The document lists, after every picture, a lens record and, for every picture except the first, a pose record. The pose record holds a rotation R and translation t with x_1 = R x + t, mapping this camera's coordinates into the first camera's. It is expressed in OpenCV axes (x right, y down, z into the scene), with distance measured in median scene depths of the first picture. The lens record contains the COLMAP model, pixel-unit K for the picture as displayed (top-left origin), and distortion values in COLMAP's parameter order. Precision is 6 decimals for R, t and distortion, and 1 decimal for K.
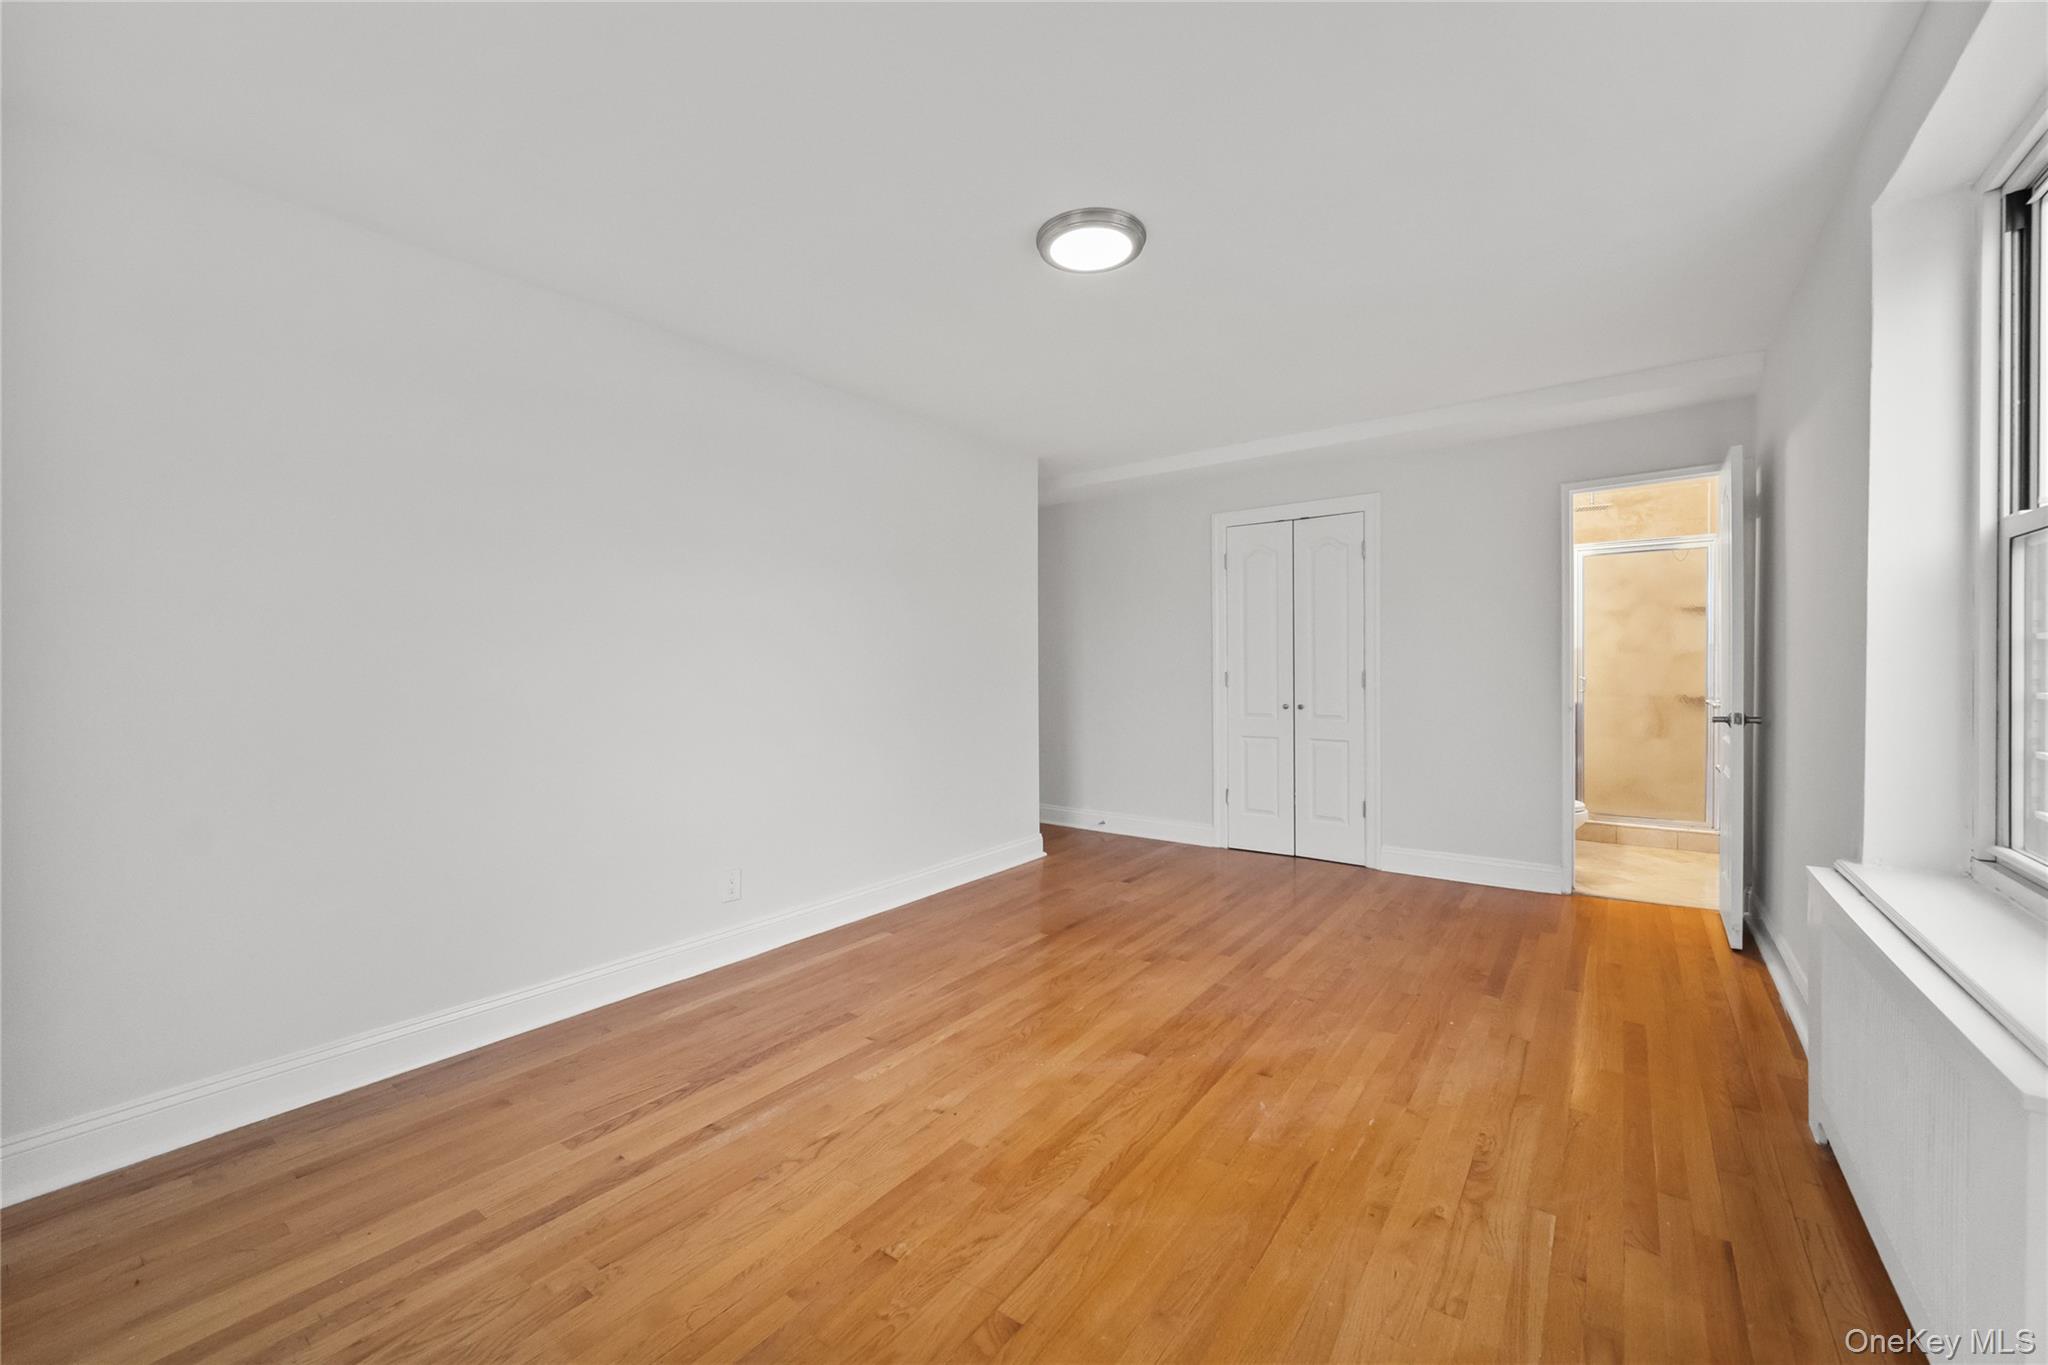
lens RADIAL K [[809.8, 0, 1022.2], [0, 809.8, 670.4], [0, 0, 1]] dist [-0.001503, -0.000074]
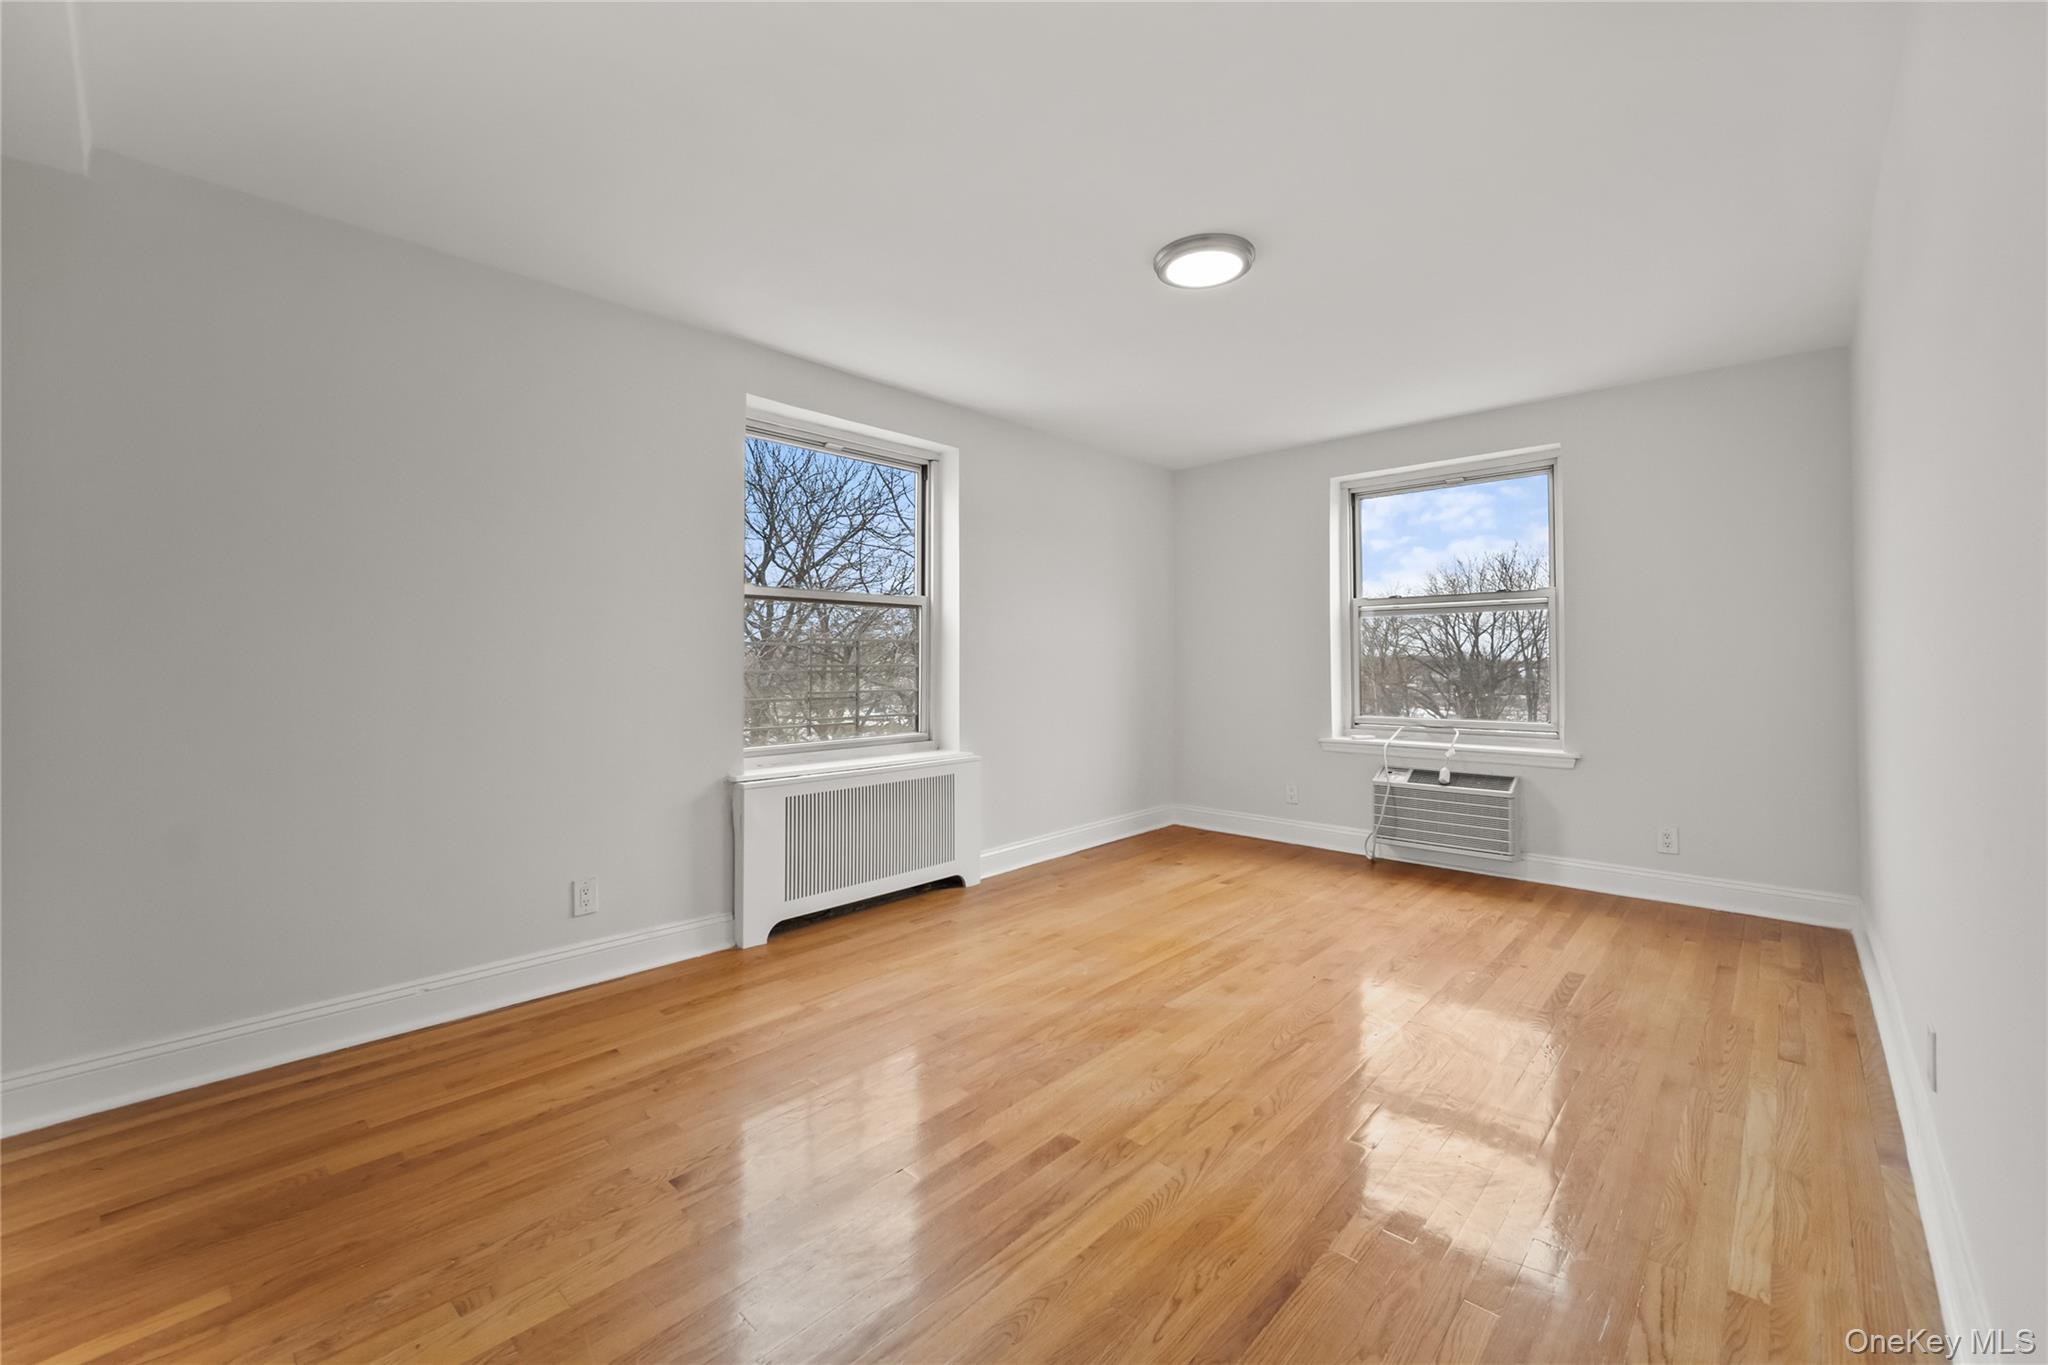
lens RADIAL K [[809.8, 0, 1022.2], [0, 809.8, 670.4], [0, 0, 1]] dist [-0.001503, -0.000074]
pose [[-0.993301, 0.010560, 0.115069, 0.198471], [0.012964, 0.999713, 0.020163, -0.000247], [-0.114823, 0.021520, -0.993153, 1.967254]]
